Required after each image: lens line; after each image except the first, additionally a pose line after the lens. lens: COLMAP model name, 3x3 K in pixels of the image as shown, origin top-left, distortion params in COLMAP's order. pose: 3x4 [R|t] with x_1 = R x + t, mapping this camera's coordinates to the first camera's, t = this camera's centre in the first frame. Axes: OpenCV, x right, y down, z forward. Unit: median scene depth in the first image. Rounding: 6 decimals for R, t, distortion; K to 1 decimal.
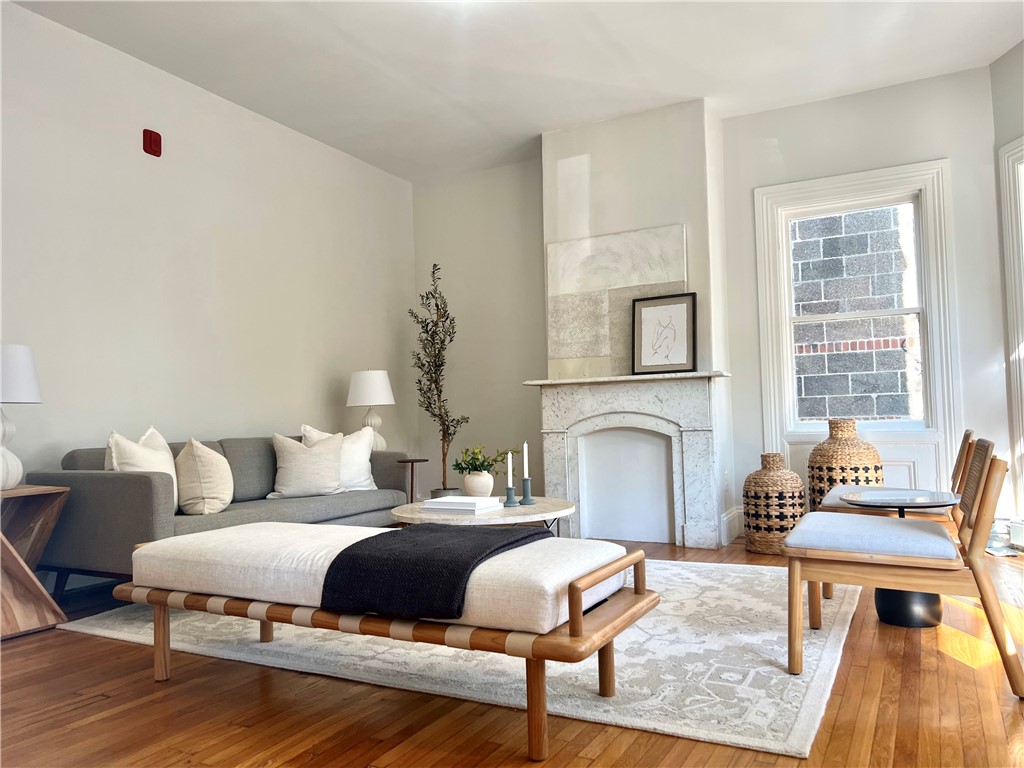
lens RADIAL K [[764.8, 0, 513.5], [0, 764.8, 383.8], [0, 0, 1]] dist [0.091439, -0.153051]
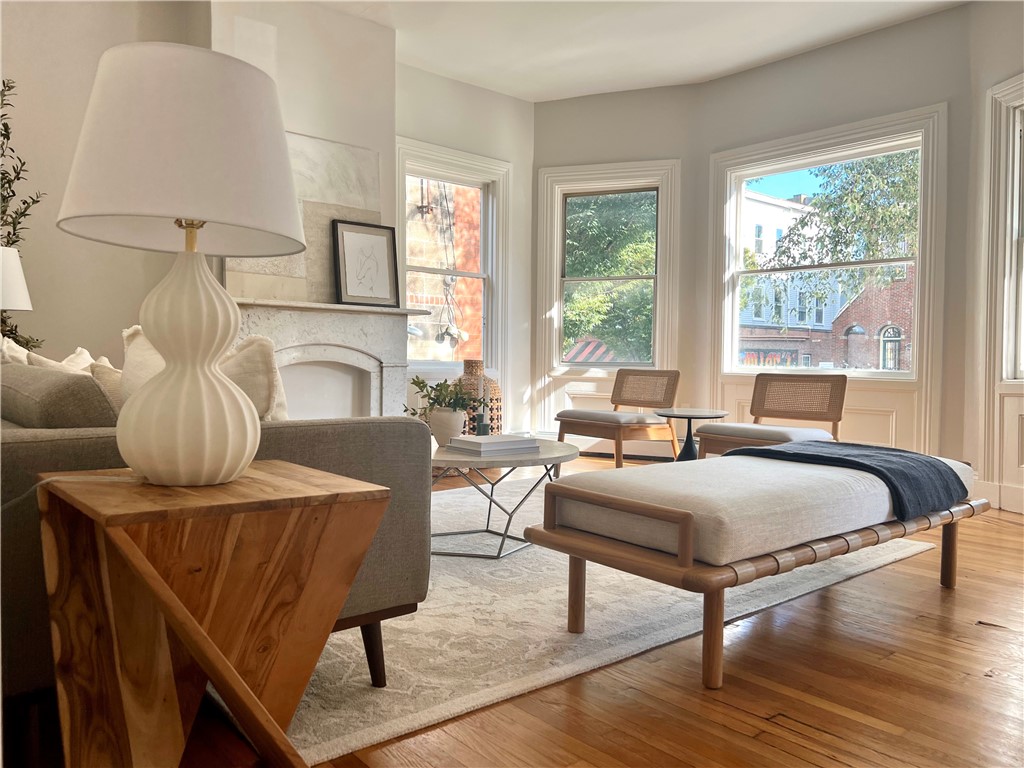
lens RADIAL K [[764.8, 0, 513.5], [0, 764.8, 383.8], [0, 0, 1]] dist [0.091439, -0.153051]
pose [[0.349498, -0.000459, 0.936937, -0.638598], [-0.069527, 0.997230, 0.026423, 0.045290], [-0.934354, -0.074377, 0.348498, 0.493183]]
